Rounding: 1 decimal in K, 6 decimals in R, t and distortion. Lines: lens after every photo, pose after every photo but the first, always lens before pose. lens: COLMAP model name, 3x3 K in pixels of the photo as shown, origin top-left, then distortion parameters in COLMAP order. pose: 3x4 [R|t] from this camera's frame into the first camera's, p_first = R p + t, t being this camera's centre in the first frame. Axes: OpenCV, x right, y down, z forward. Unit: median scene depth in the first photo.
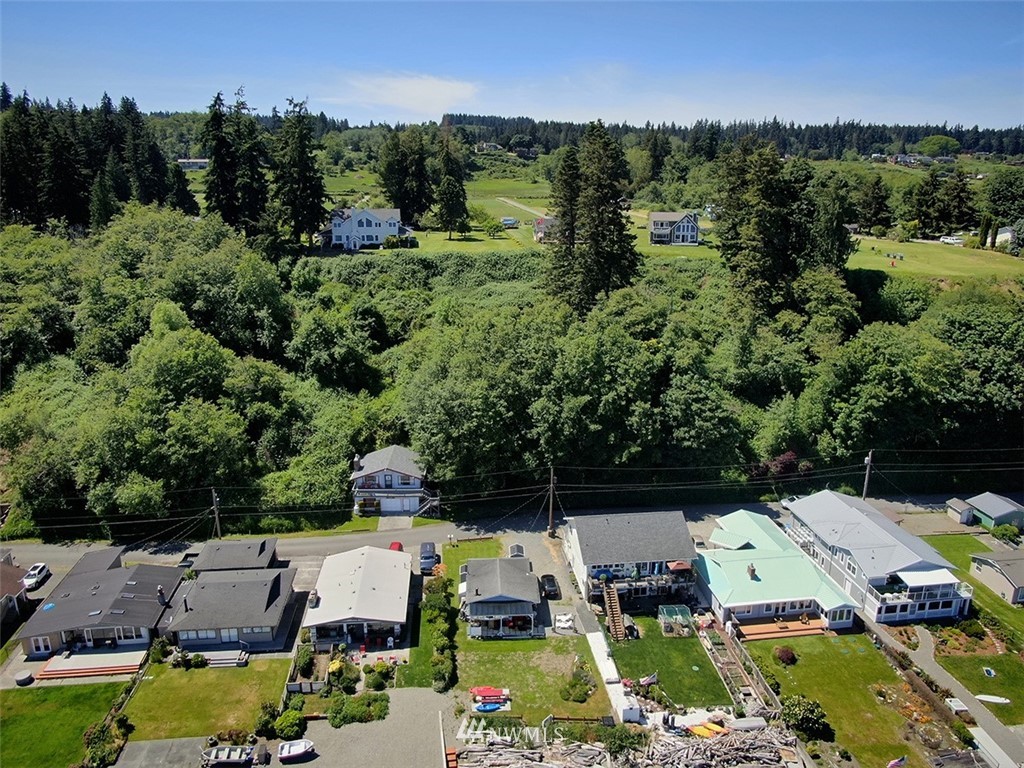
lens RADIAL K [[722.2, 0, 505.8], [0, 722.2, 382.1], [0, 0, 1]] dist [-0.008901, -0.002712]
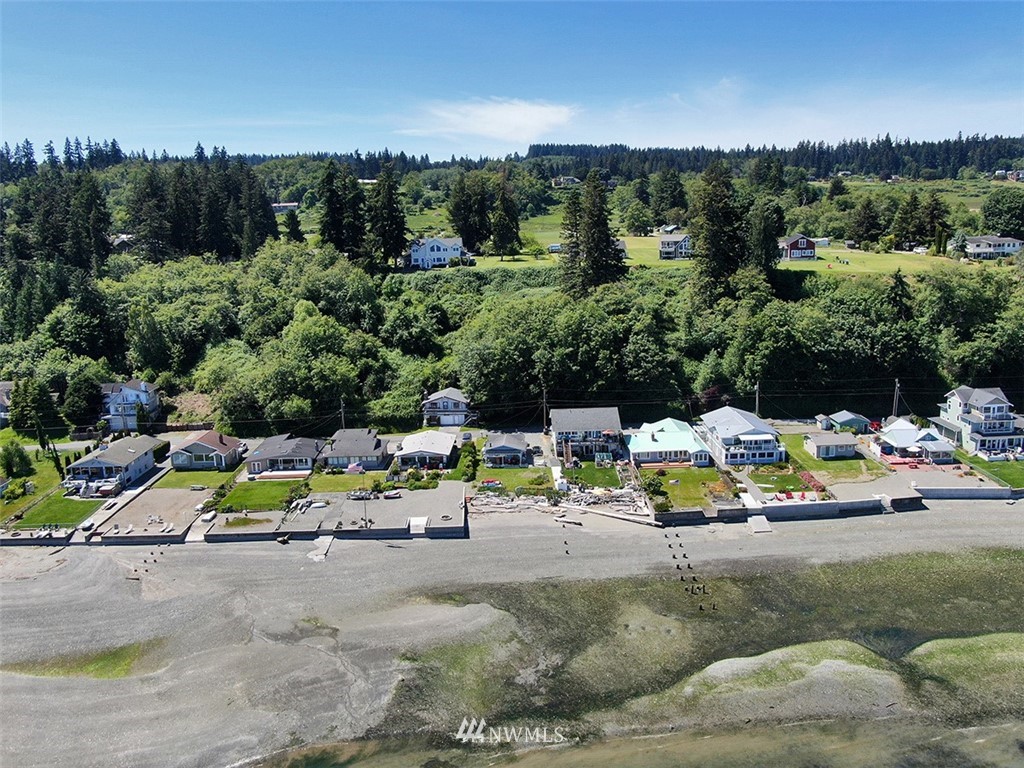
lens RADIAL K [[836.5, 0, 515.3], [0, 836.5, 385.3], [0, 0, 1]] dist [-0.011625, 0.003811]
pose [[0.993694, -0.010671, -0.111619, 0.147556], [0.002756, 0.997485, -0.070826, 0.172123], [0.112094, 0.070072, 0.991224, -0.605888]]
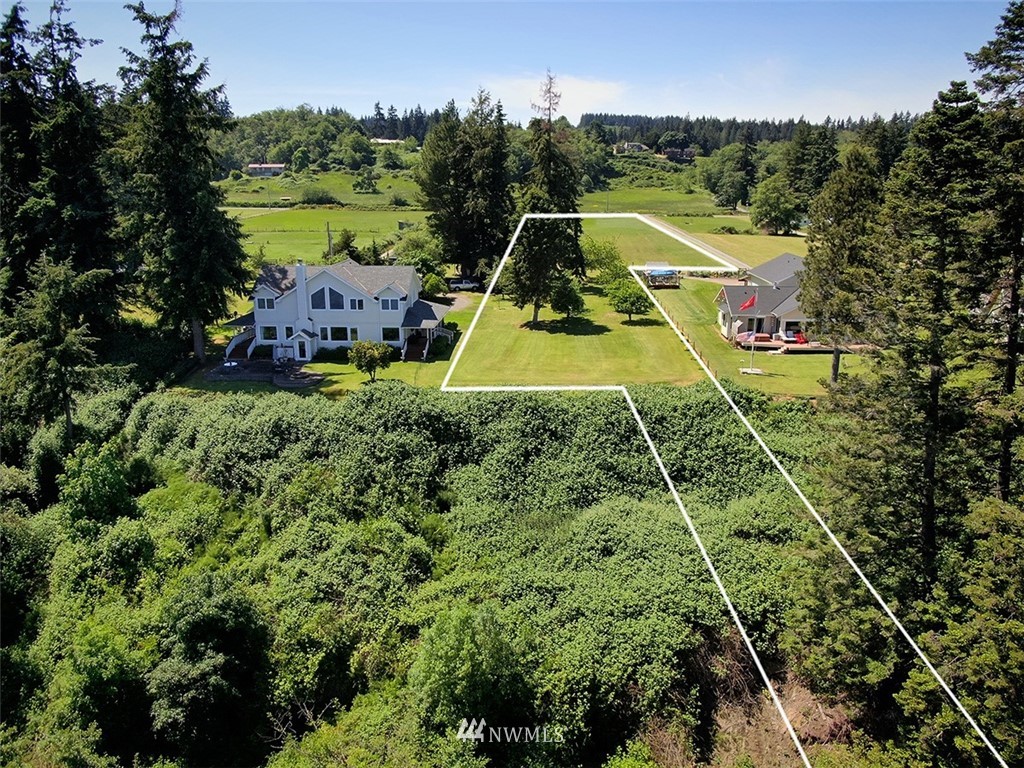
lens RADIAL K [[770.5, 0, 514.0], [0, 770.5, 384.6], [0, 0, 1]] dist [-0.009774, -0.010441]
pose [[0.985839, 0.040608, -0.162702, -0.010955], [-0.044150, 0.998859, -0.018209, -0.202998], [0.161777, 0.025135, 0.986507, 0.690840]]
